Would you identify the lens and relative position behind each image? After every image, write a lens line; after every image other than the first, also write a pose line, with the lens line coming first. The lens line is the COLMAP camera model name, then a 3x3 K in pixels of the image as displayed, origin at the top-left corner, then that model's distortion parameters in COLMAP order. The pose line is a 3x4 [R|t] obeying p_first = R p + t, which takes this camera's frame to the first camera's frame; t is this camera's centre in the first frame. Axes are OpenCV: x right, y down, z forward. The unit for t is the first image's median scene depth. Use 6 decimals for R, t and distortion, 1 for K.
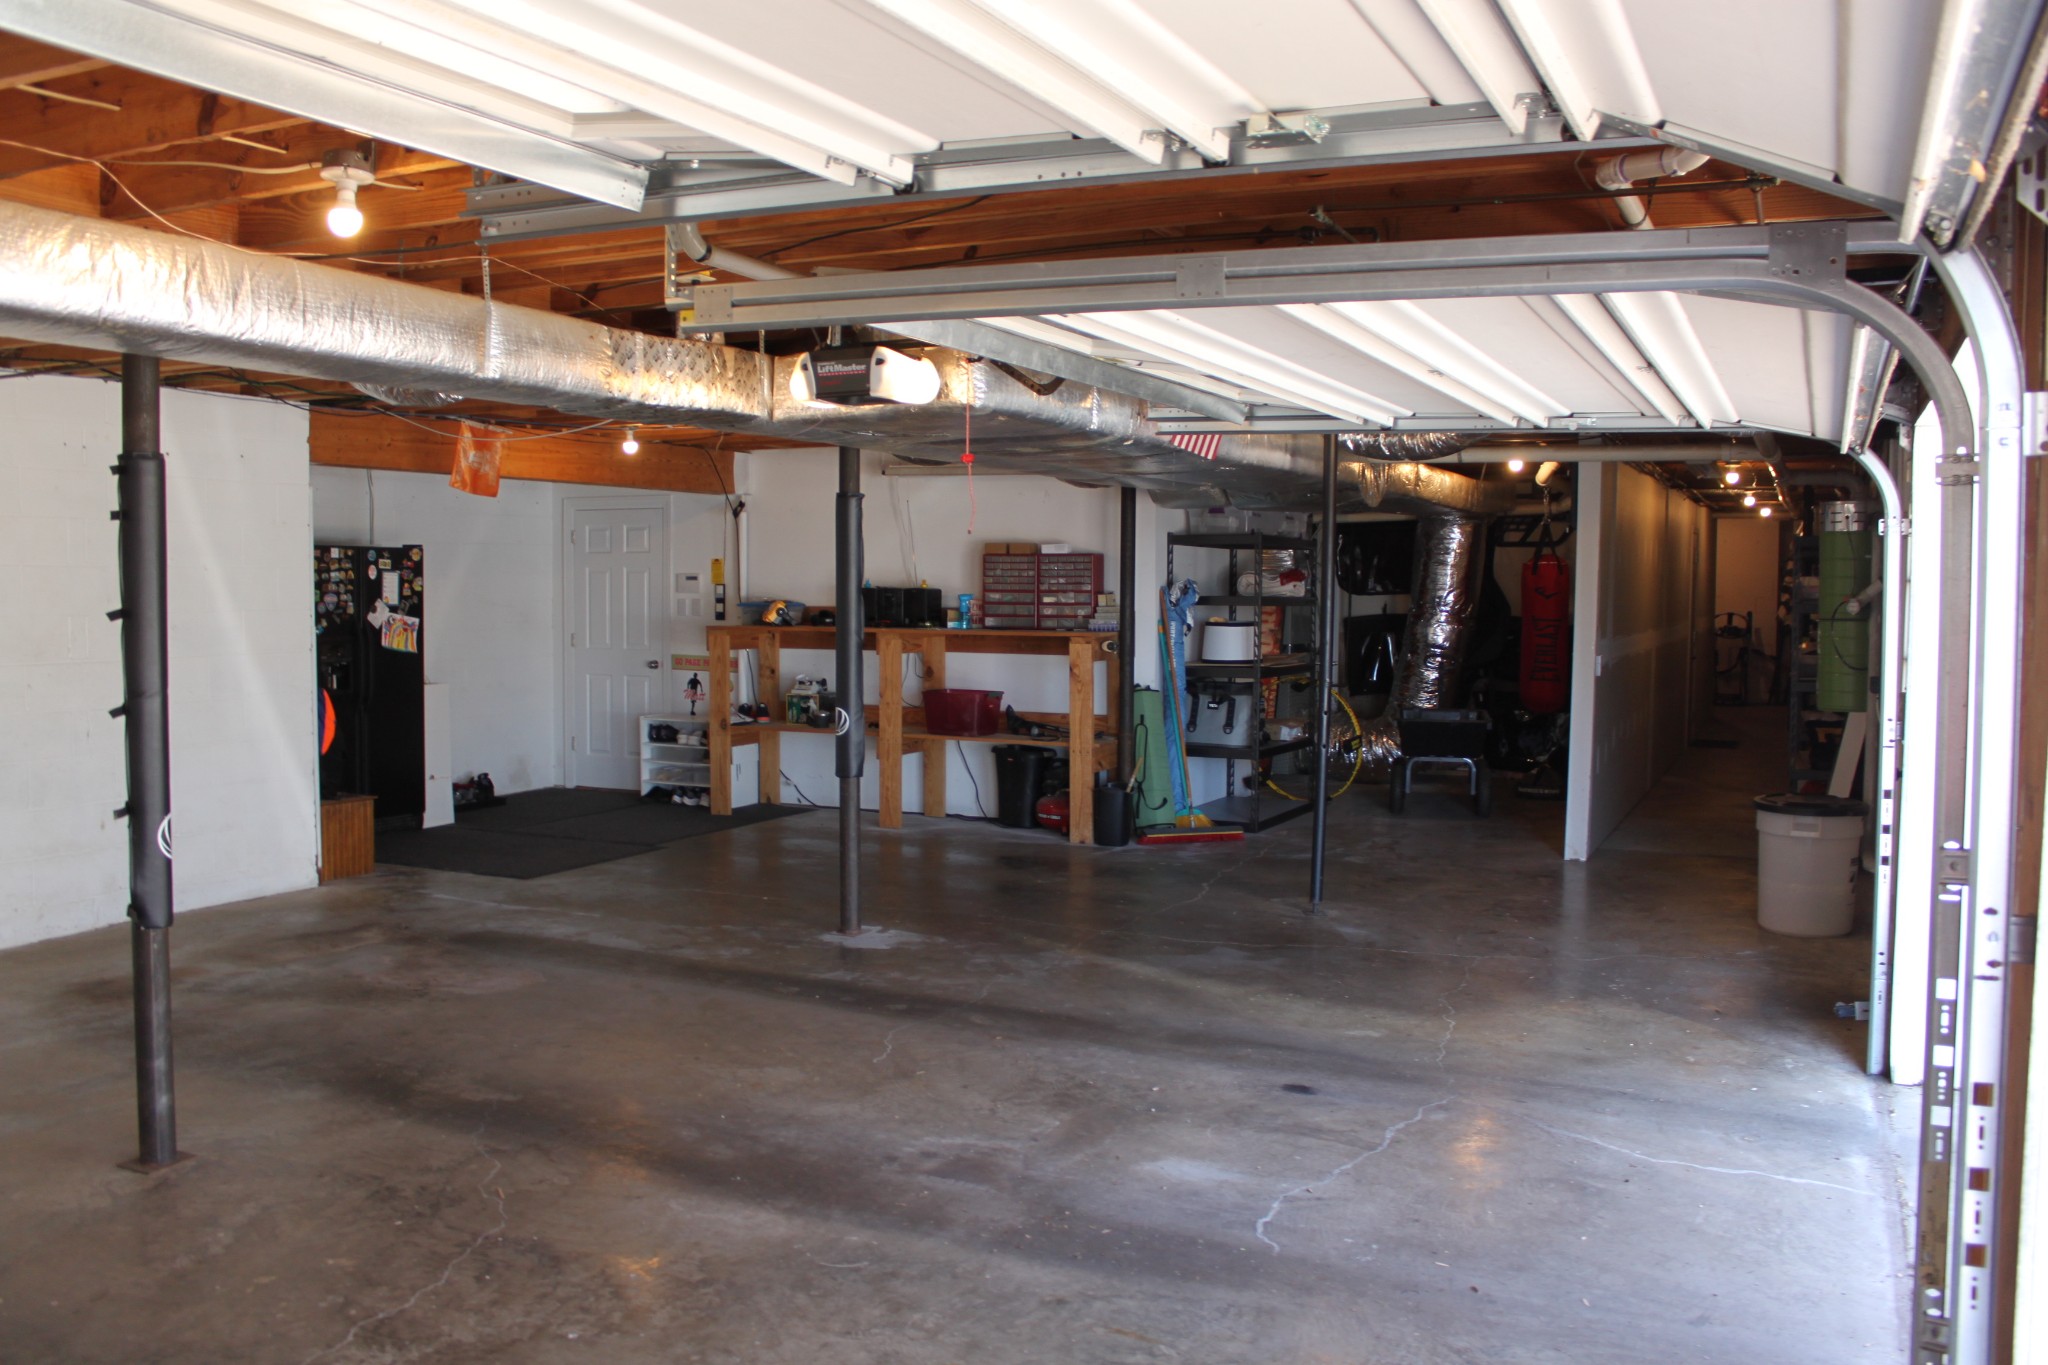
lens RADIAL K [[1704.8, 0, 1024.0], [0, 1704.8, 682.5], [0, 0, 1]] dist [-0.163637, 0.141395]
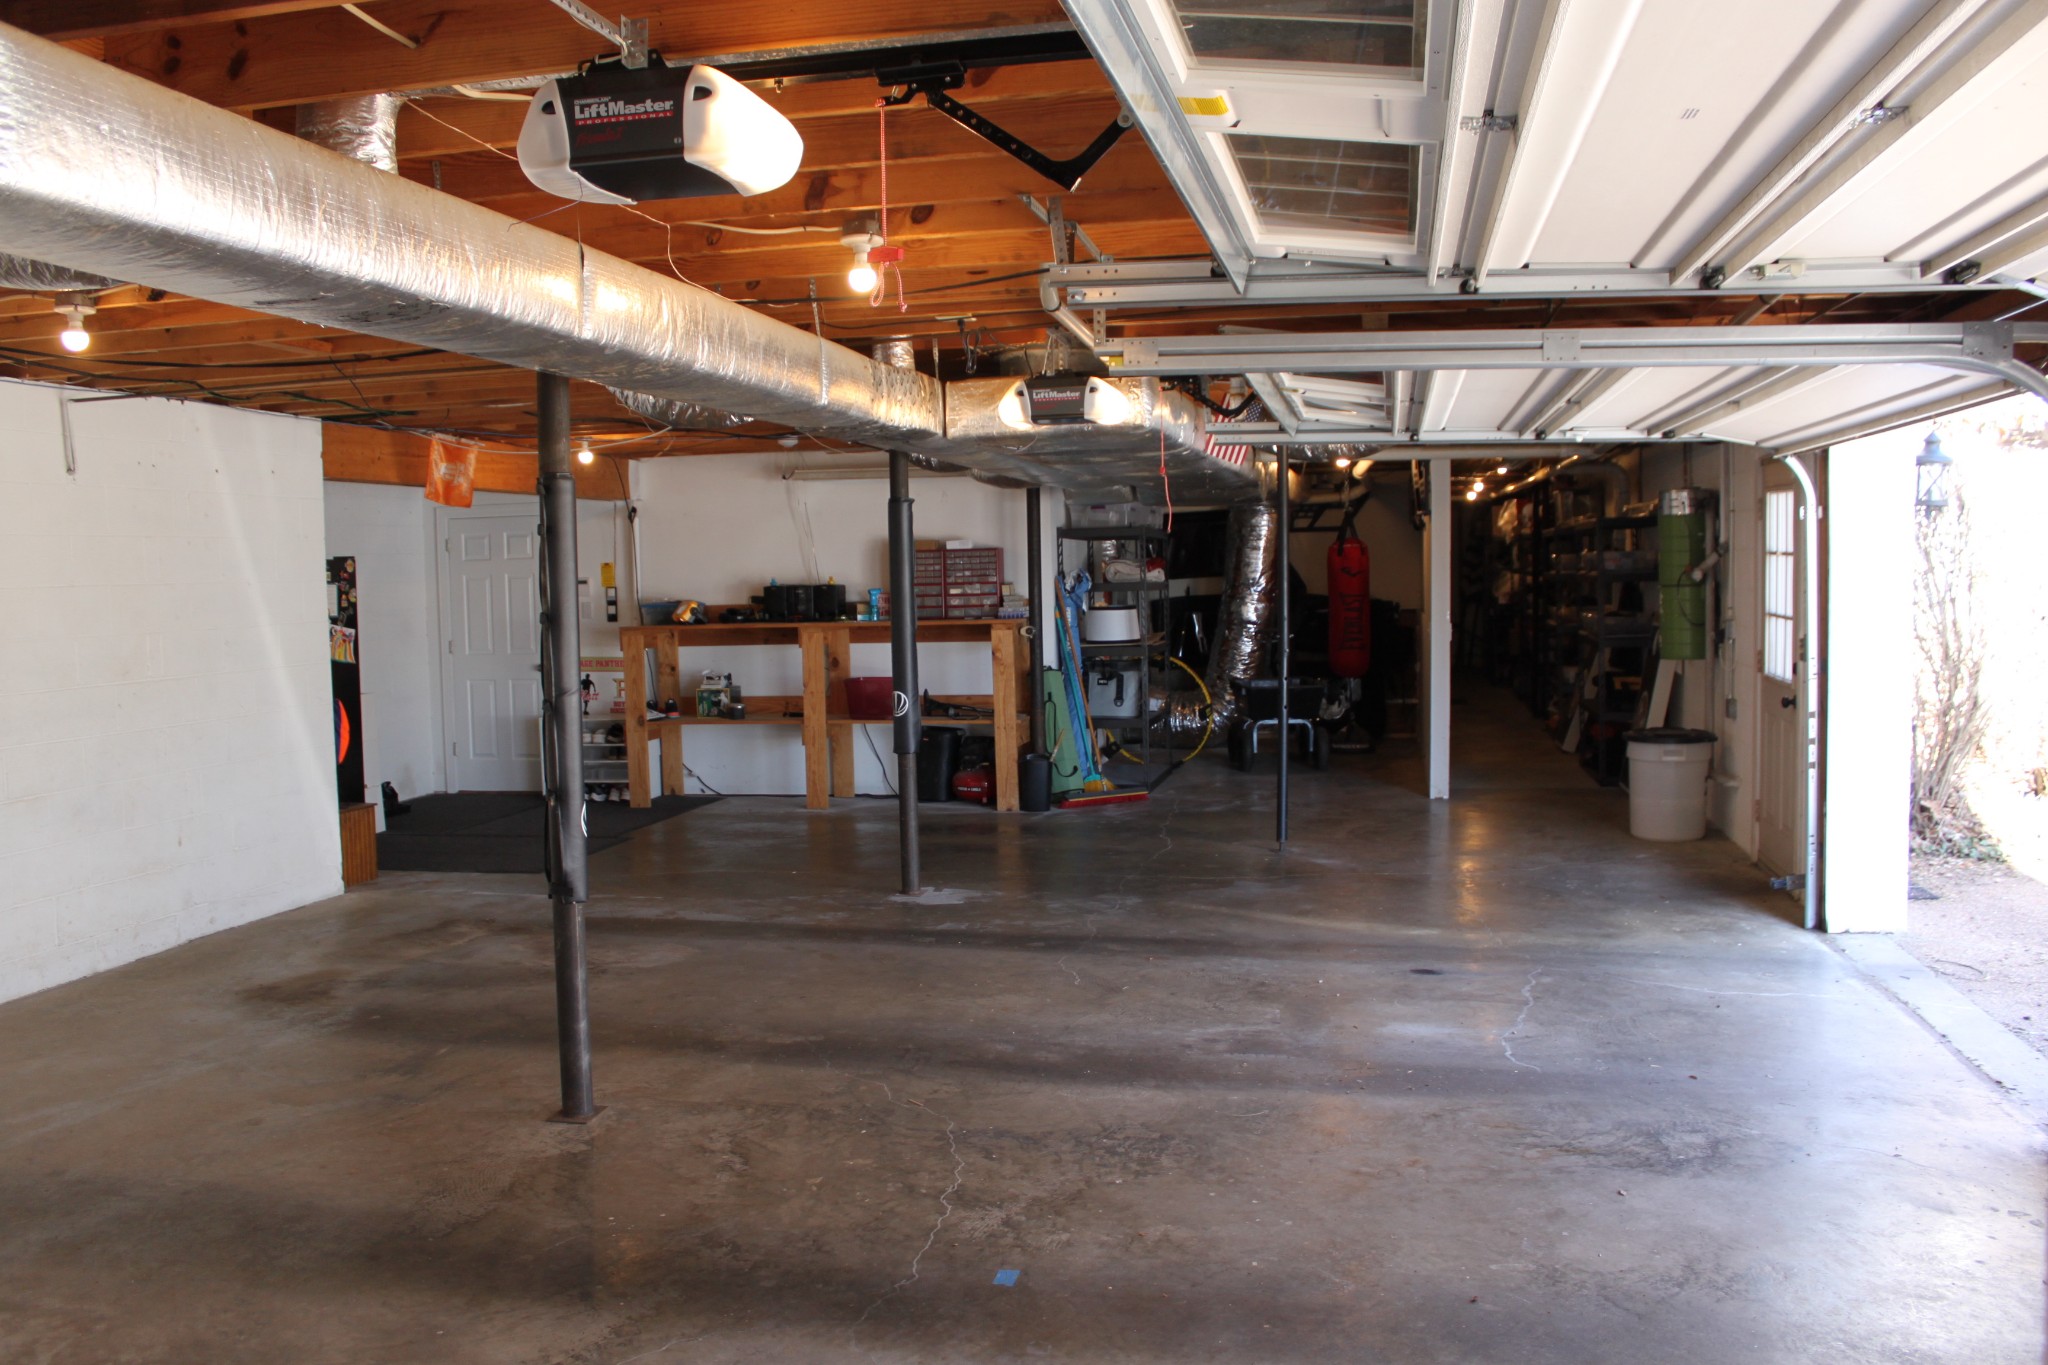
lens RADIAL K [[1704.8, 0, 1024.0], [0, 1704.8, 682.5], [0, 0, 1]] dist [-0.163637, 0.141395]
pose [[0.970560, -0.043473, 0.236904, -0.260905], [0.042426, 0.999054, 0.009521, 0.001602], [-0.237094, 0.000810, 0.971486, -0.089985]]
